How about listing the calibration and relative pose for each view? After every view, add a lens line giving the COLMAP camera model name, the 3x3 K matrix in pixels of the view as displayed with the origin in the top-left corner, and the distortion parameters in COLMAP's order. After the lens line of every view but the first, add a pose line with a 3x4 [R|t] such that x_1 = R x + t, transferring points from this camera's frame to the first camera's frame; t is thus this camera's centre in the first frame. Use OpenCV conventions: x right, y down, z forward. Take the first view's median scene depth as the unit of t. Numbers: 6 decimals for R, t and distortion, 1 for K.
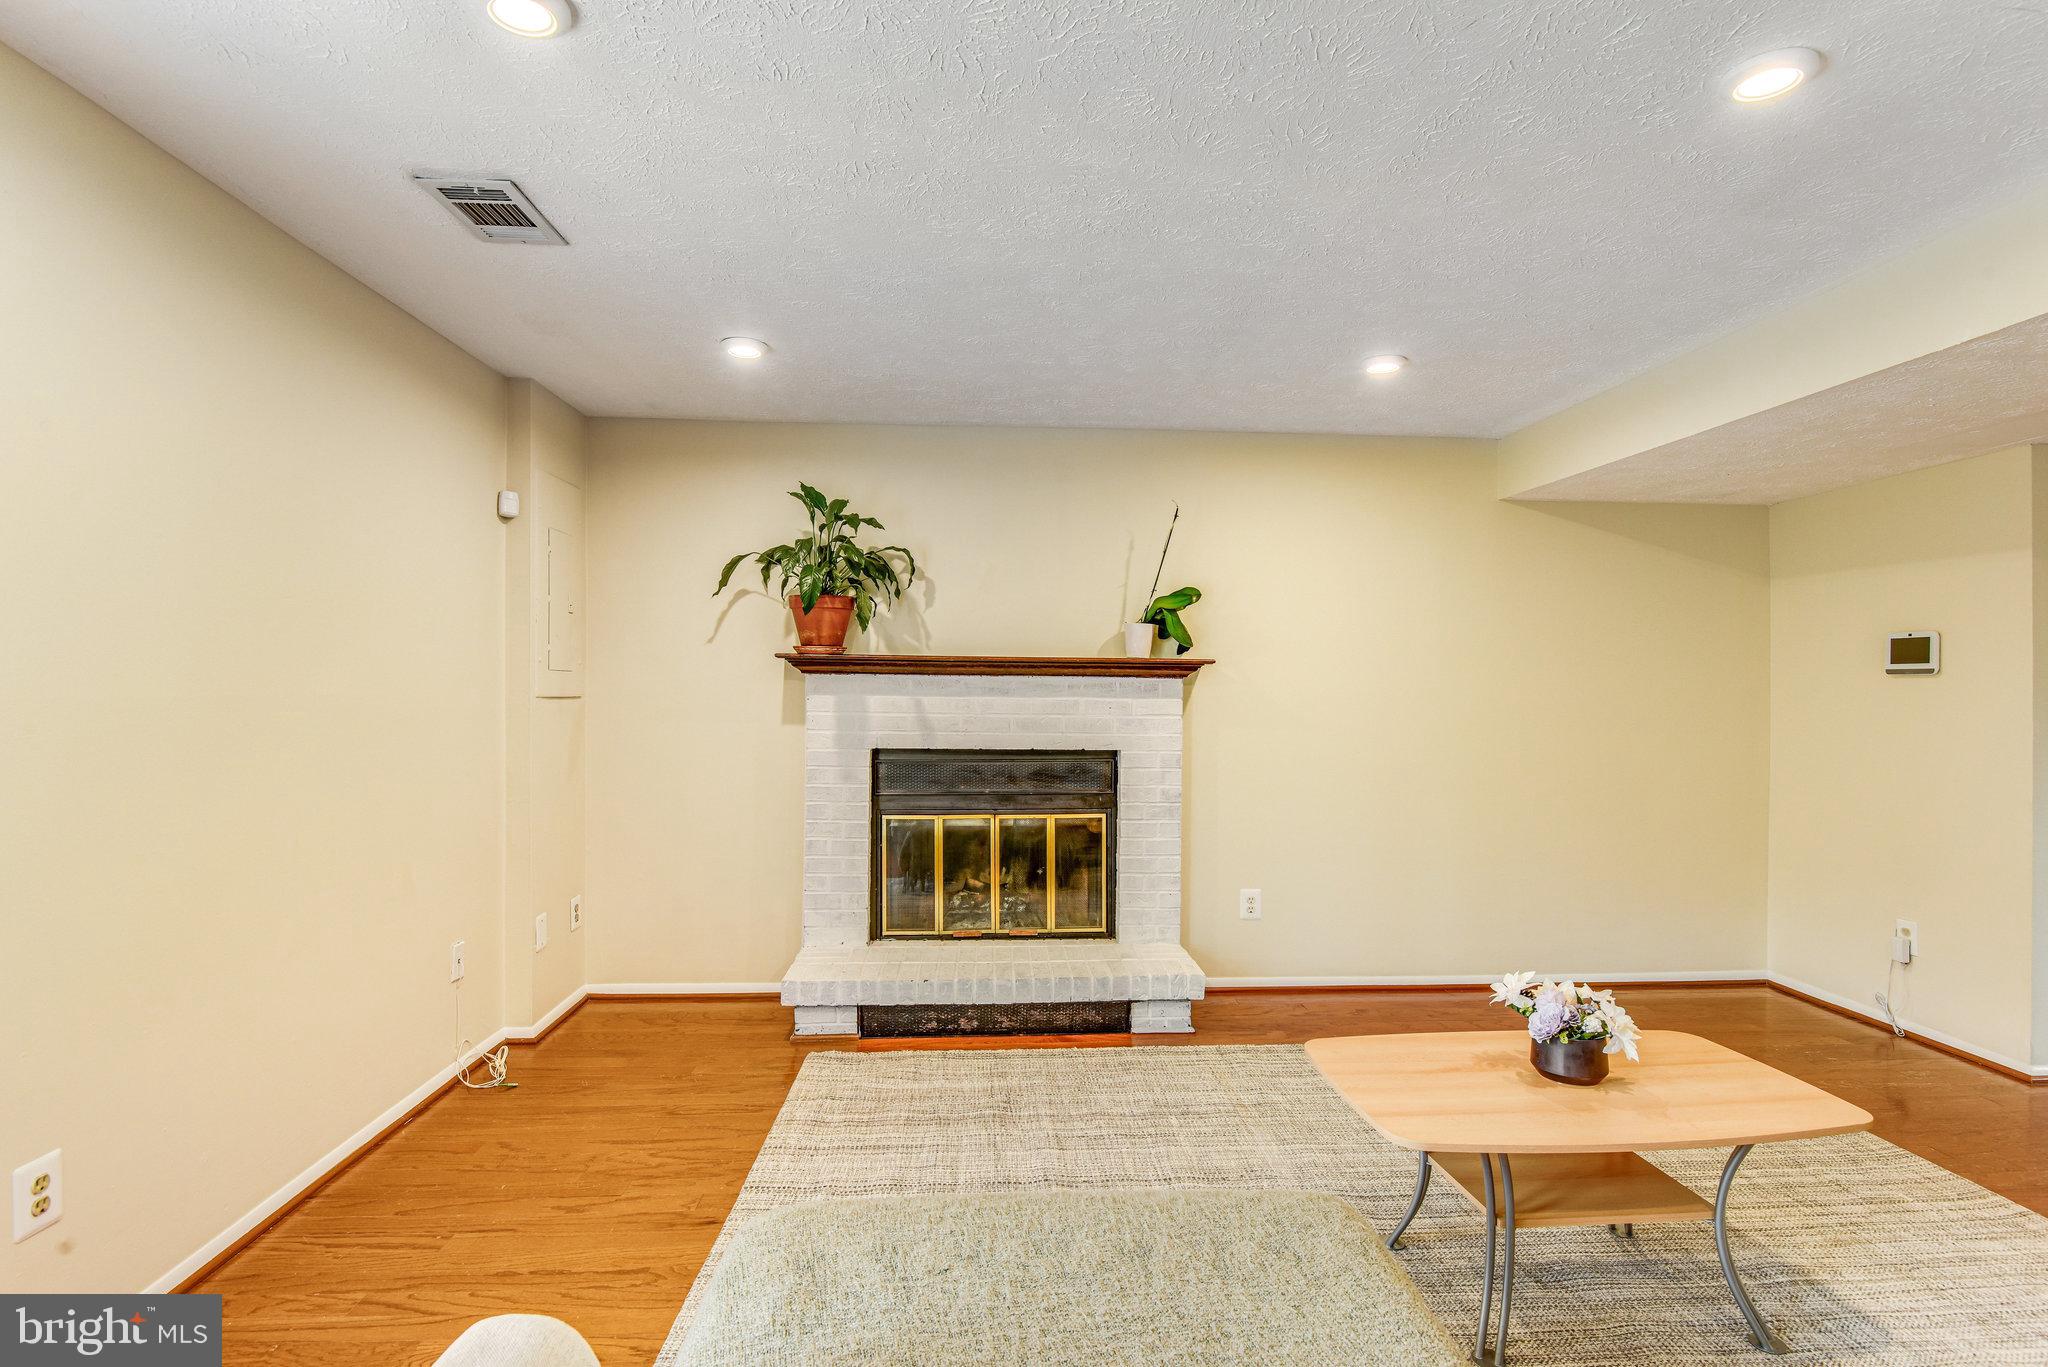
lens RADIAL K [[960.8, 0, 1034.8], [0, 960.8, 684.9], [0, 0, 1]] dist [-0.001312, -0.009080]
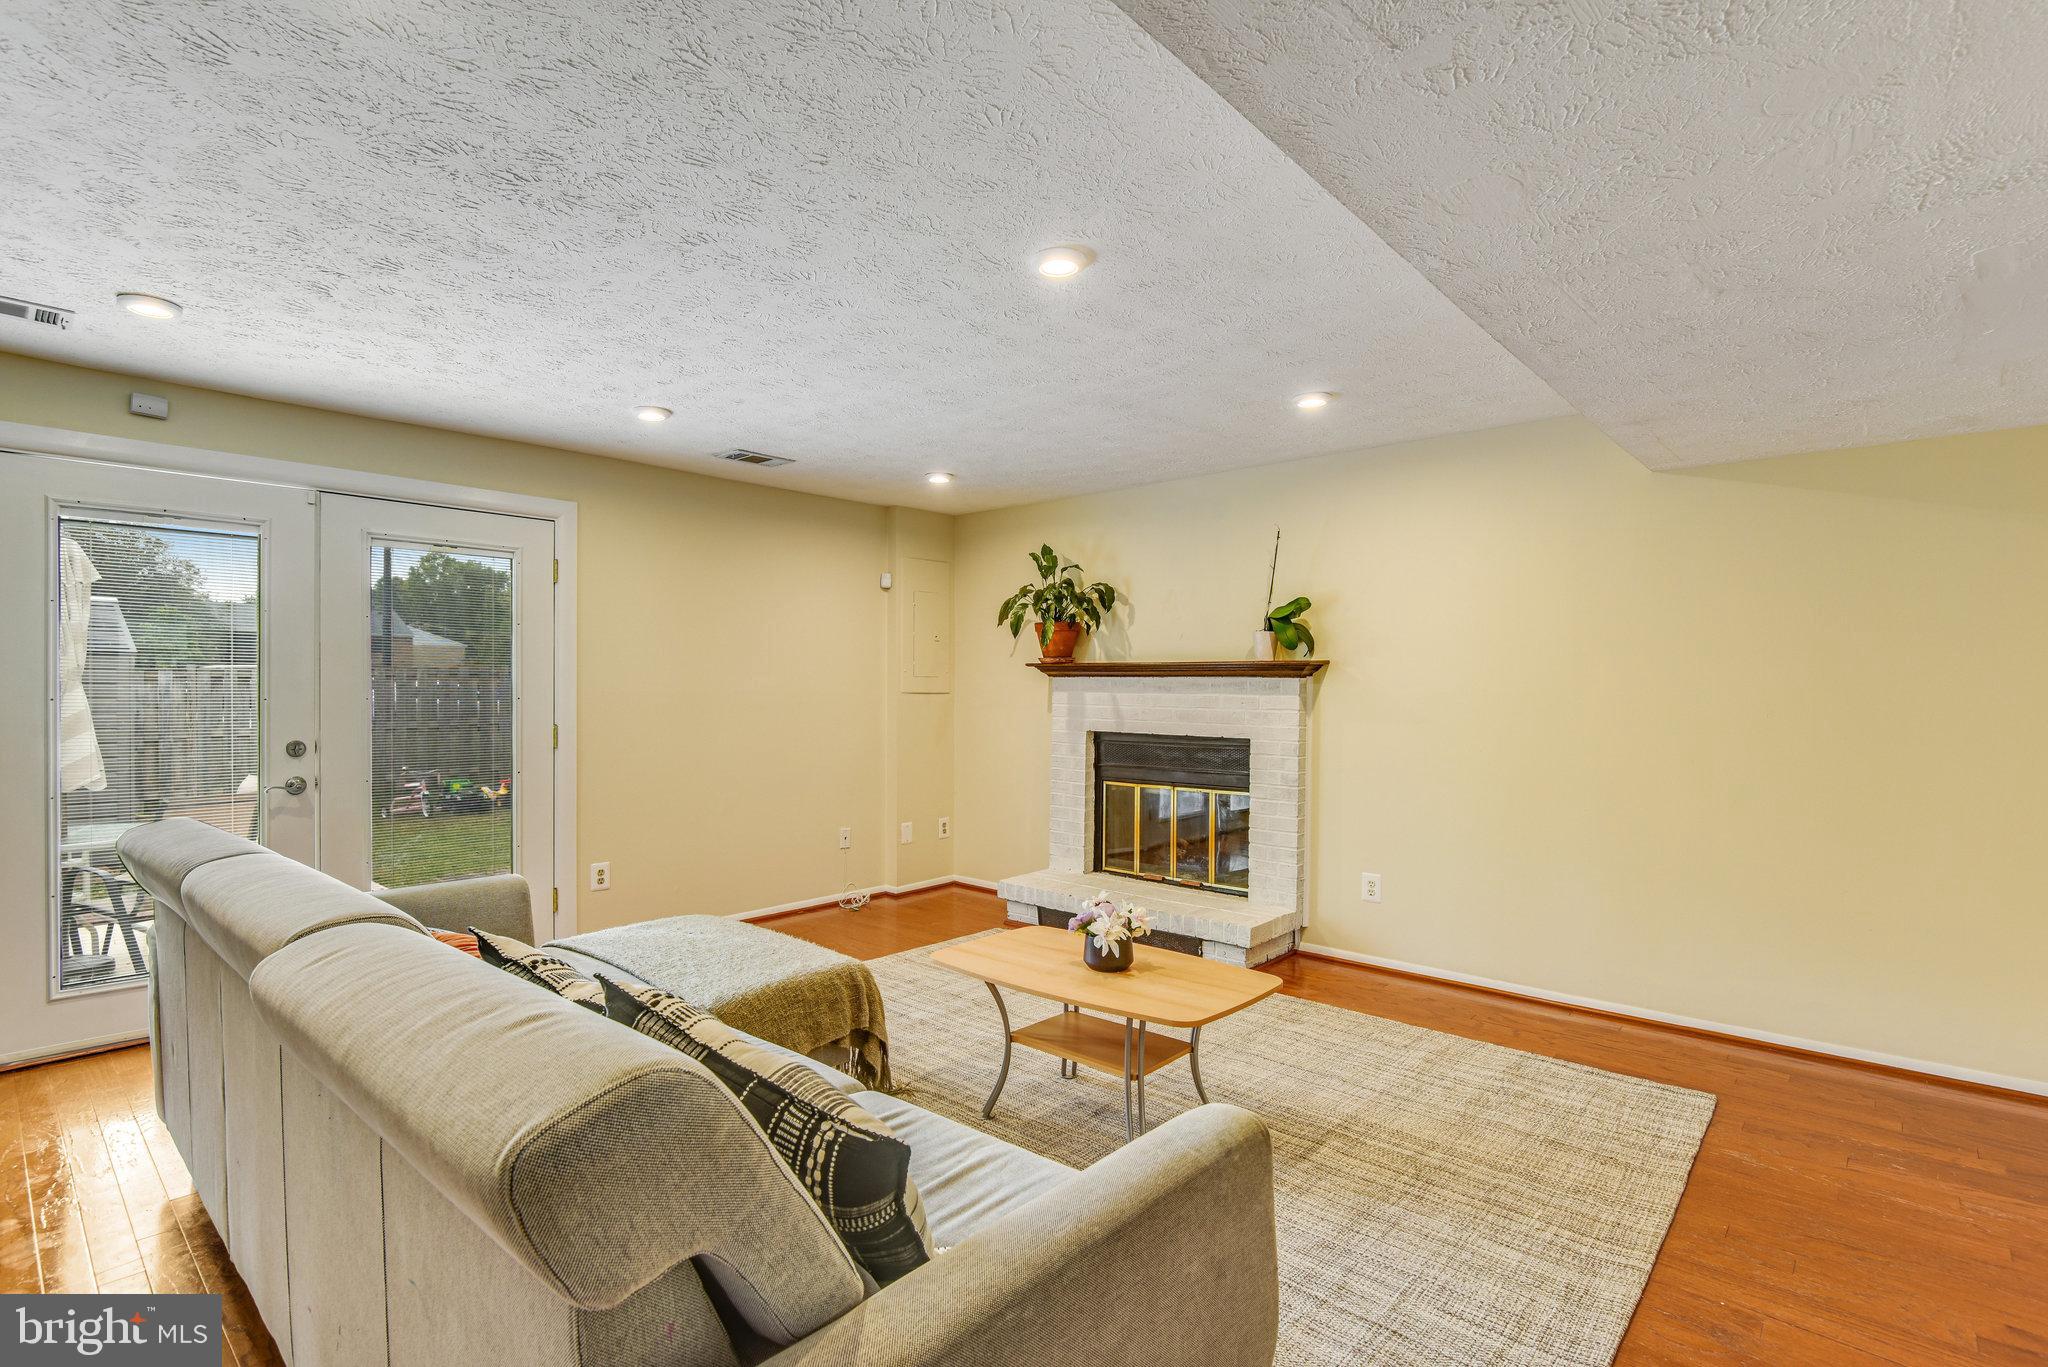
lens RADIAL K [[960.8, 0, 1034.8], [0, 960.8, 684.9], [0, 0, 1]] dist [-0.001312, -0.009080]
pose [[0.705637, -0.004749, -0.708557, 0.740884], [0.005190, 0.999985, -0.001533, 0.001999], [0.708554, -0.002596, 0.705651, -0.022904]]
